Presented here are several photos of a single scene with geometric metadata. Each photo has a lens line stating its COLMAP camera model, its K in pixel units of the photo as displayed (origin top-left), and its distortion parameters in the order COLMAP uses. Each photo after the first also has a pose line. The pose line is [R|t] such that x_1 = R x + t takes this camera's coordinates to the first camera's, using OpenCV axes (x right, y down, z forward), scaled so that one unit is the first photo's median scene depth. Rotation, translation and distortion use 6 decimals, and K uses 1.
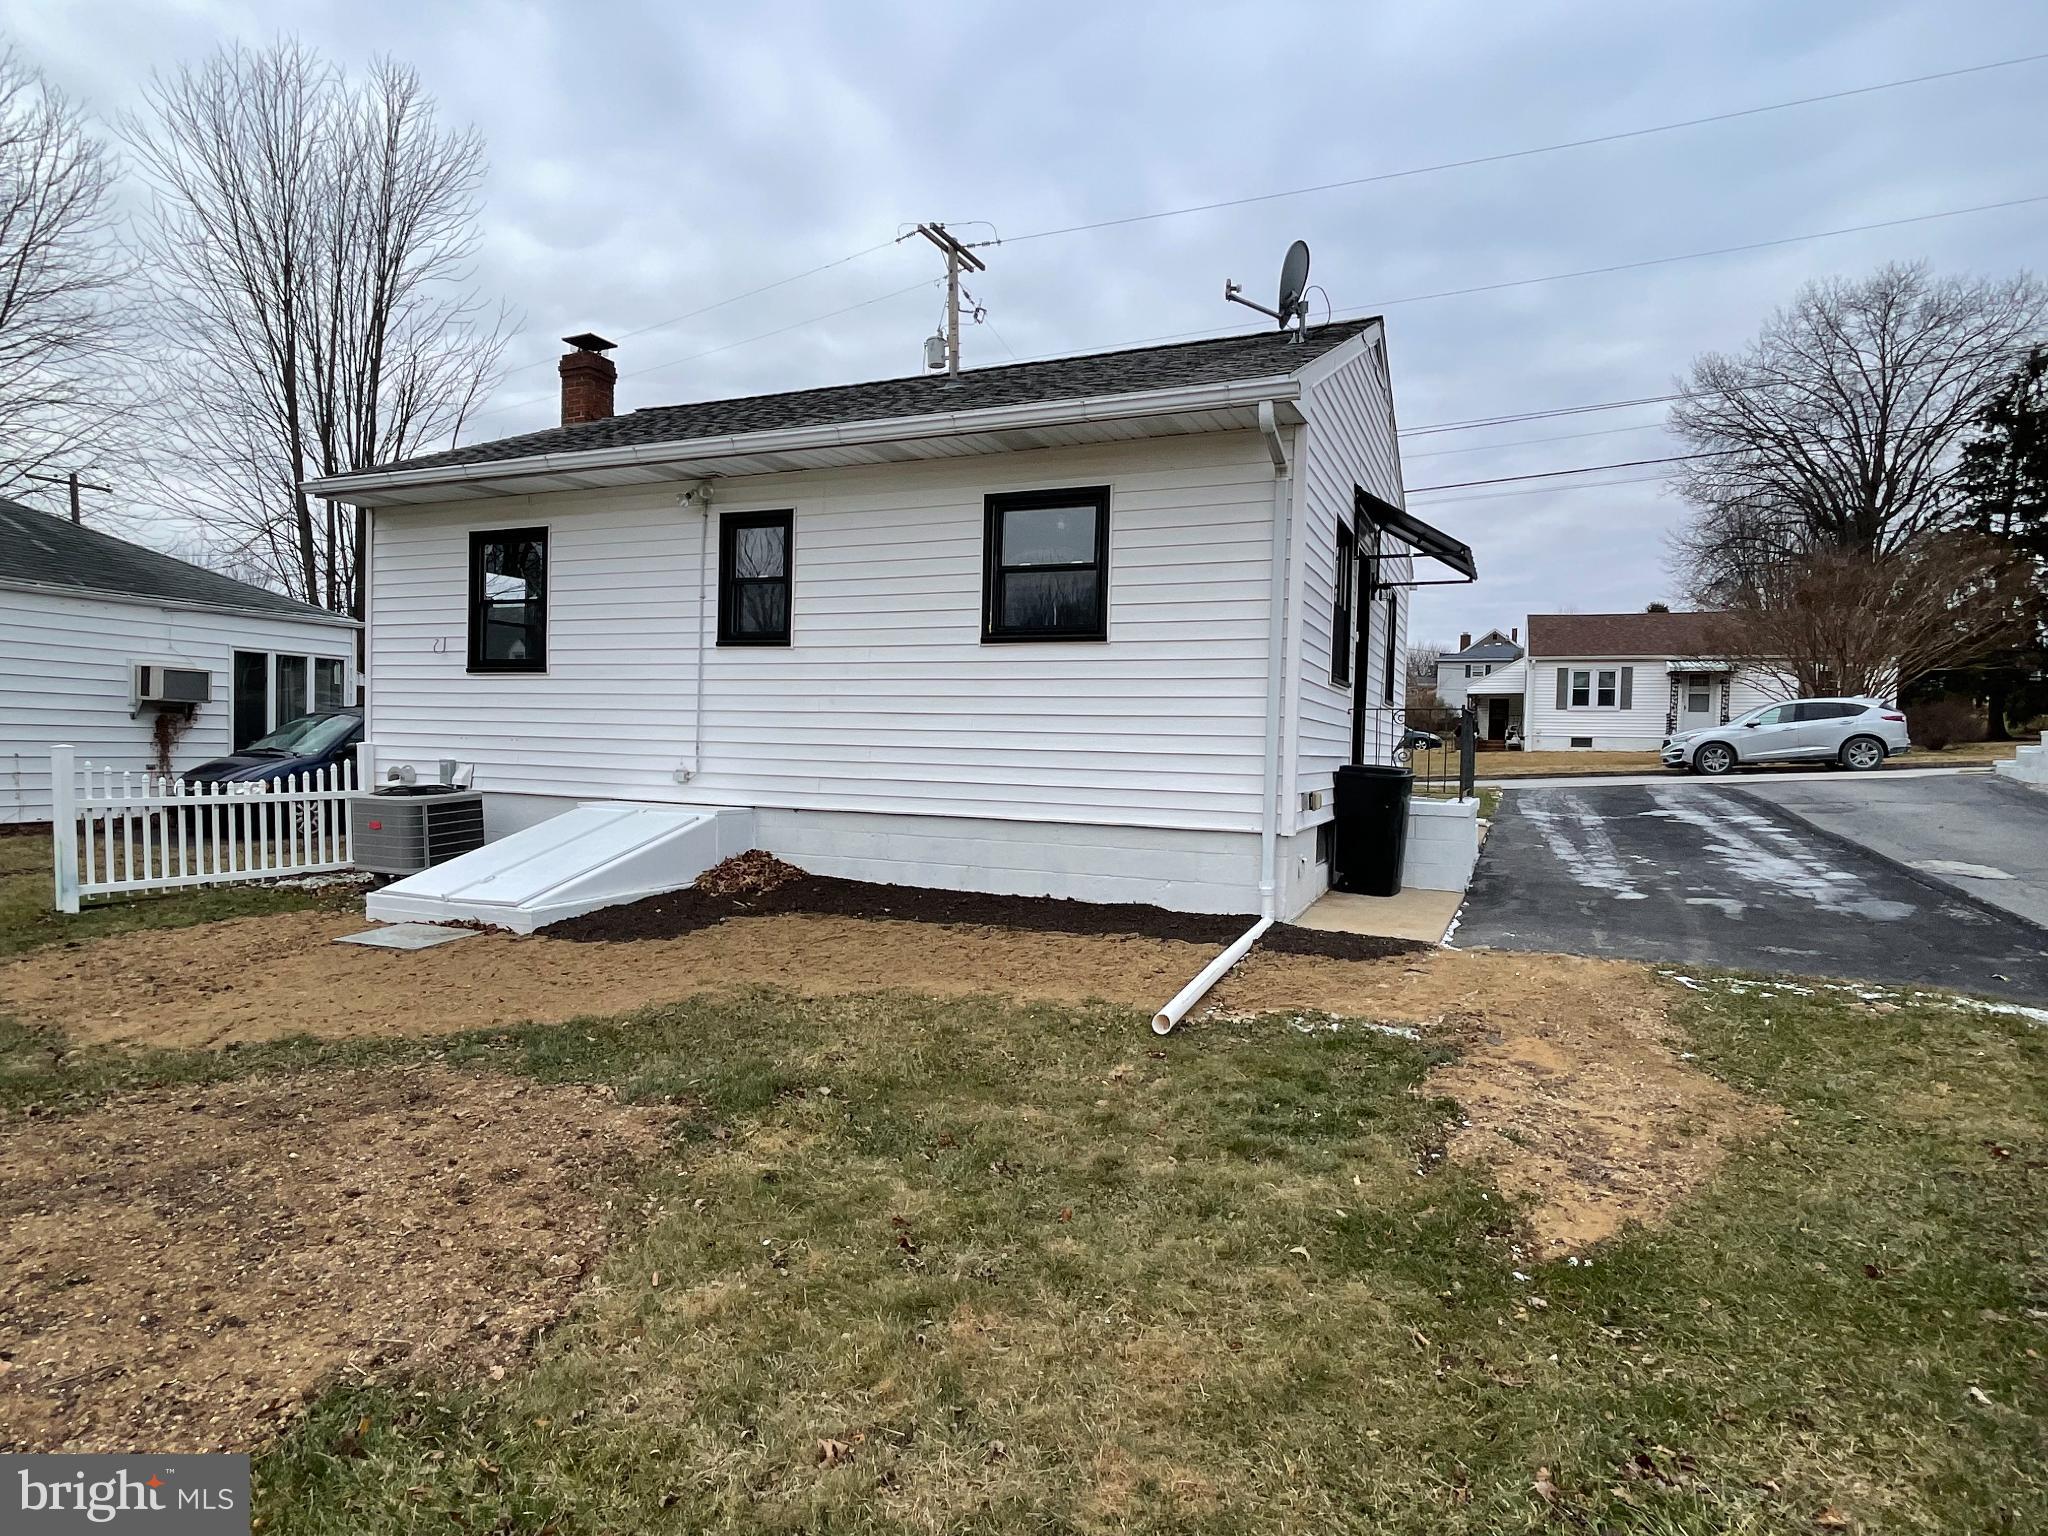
lens RADIAL K [[1137.3, 0, 1011.3], [0, 1137.3, 776.8], [0, 0, 1]] dist [0.017016, -0.035393]
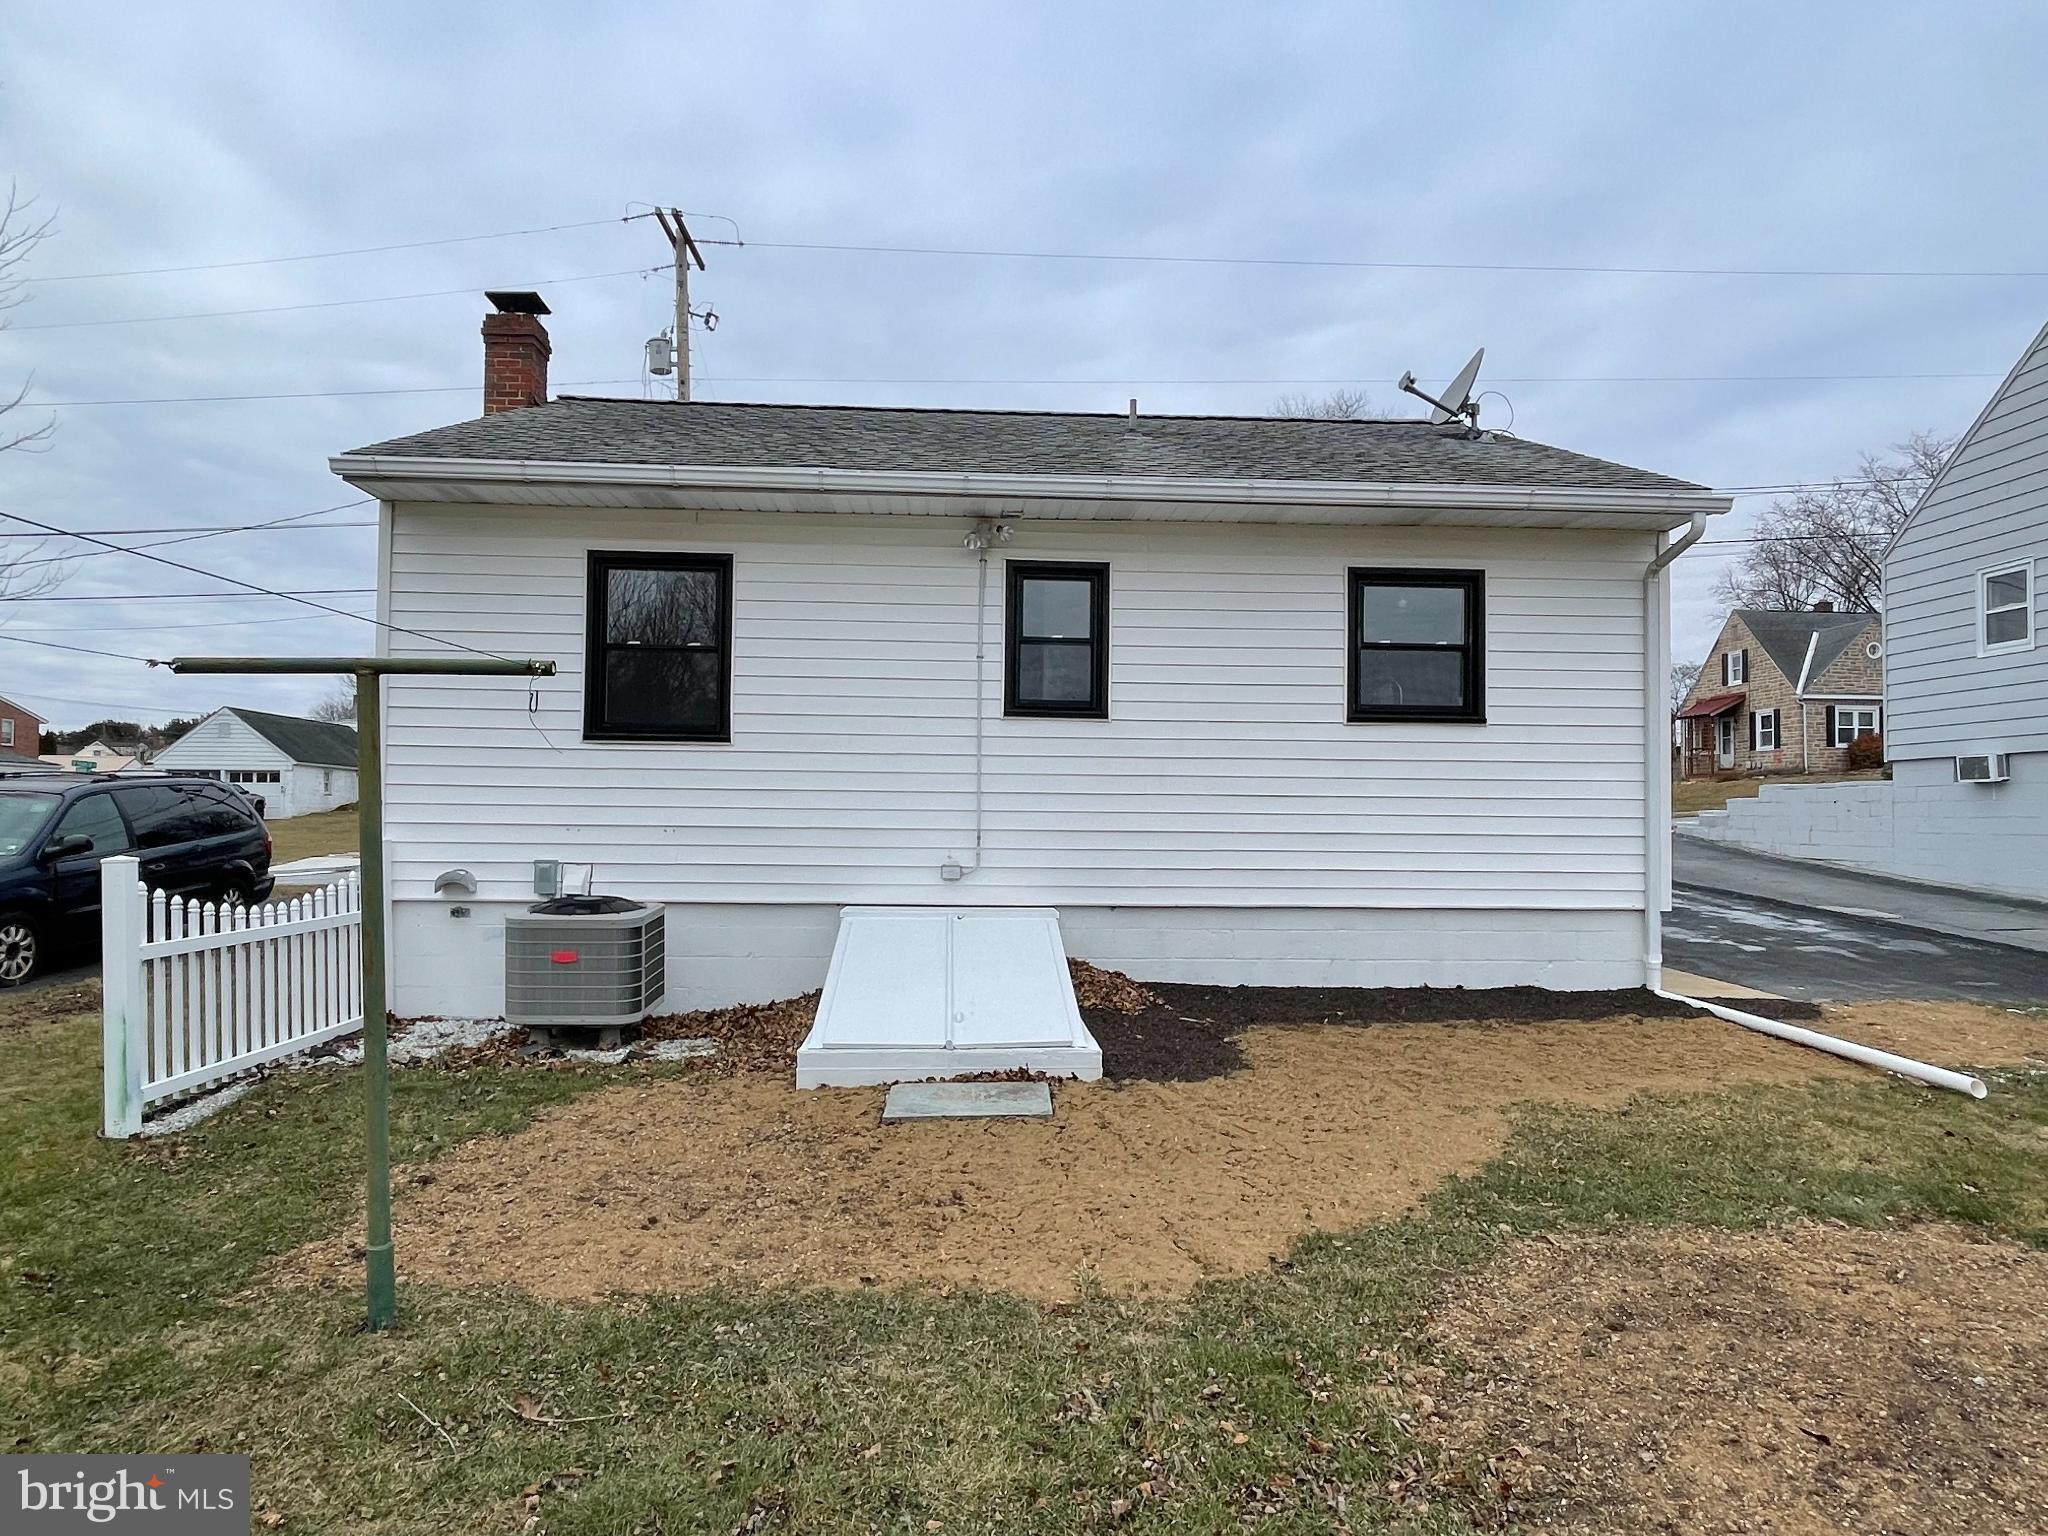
lens RADIAL K [[1248.7, 0, 1014.2], [0, 1248.7, 774.8], [0, 0, 1]] dist [0.006434, -0.014233]
pose [[0.892928, 0.000723, 0.450199, -0.779931], [0.023241, 0.998591, -0.047700, -0.031889], [-0.449599, 0.053056, 0.891654, 0.209780]]
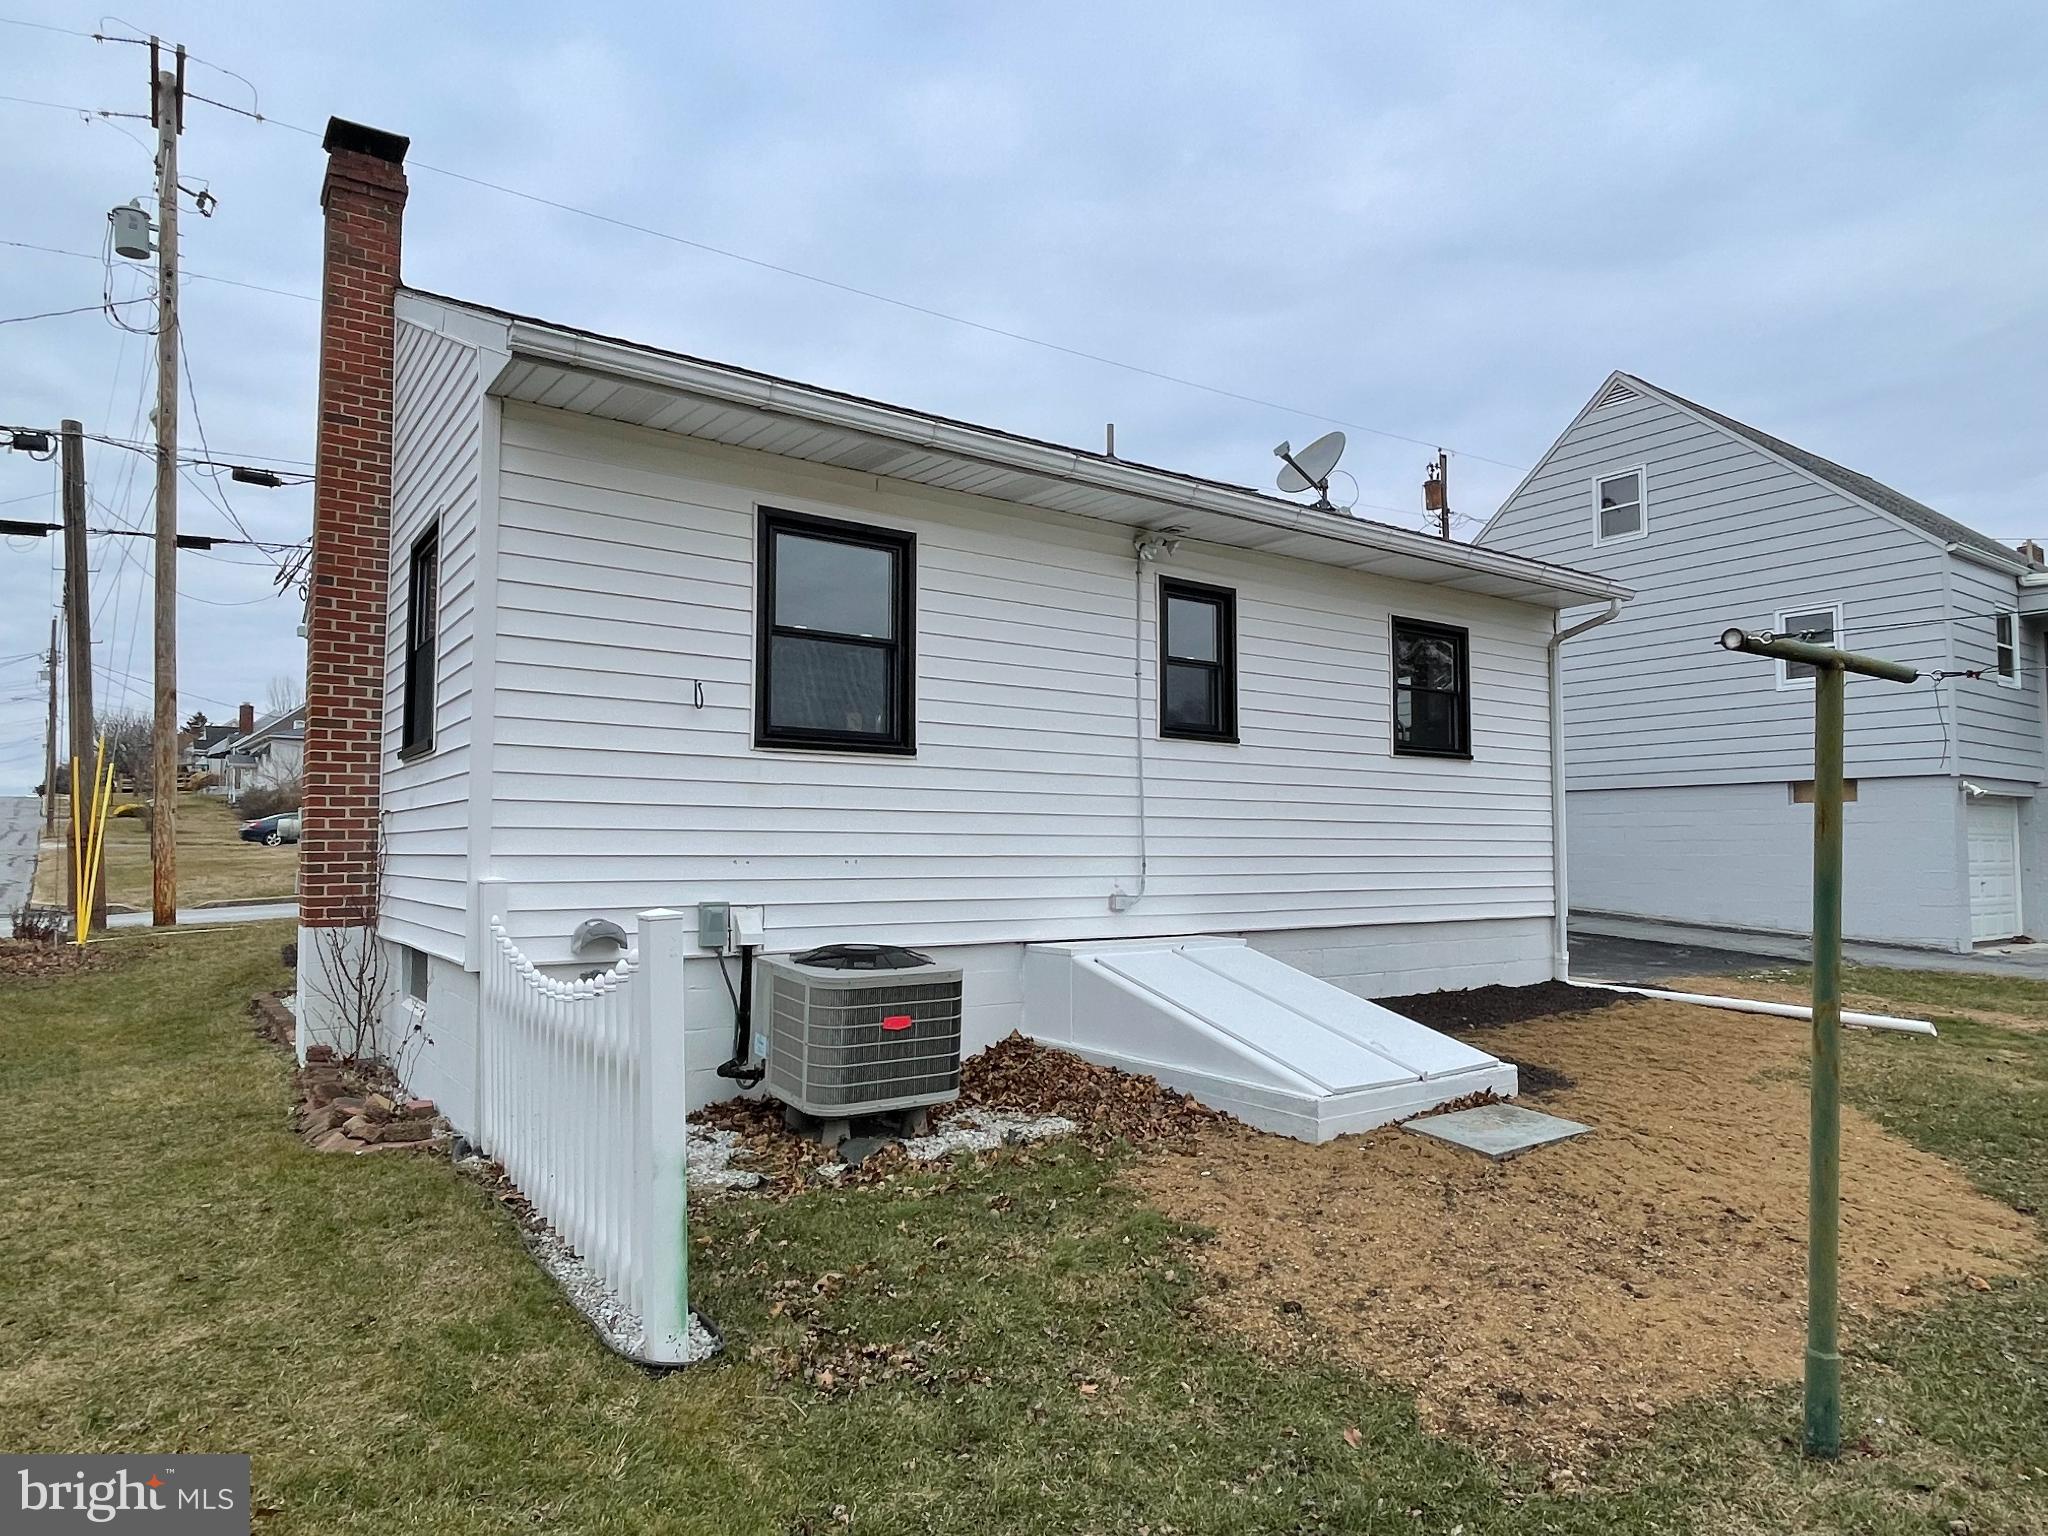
lens RADIAL K [[1248.7, 0, 1014.2], [0, 1248.7, 774.8], [0, 0, 1]] dist [0.006434, -0.014233]
pose [[0.515453, 0.029169, 0.856421, -1.248115], [0.033385, 0.997978, -0.054084, -0.051297], [-0.856267, 0.056469, 0.513437, 0.746386]]
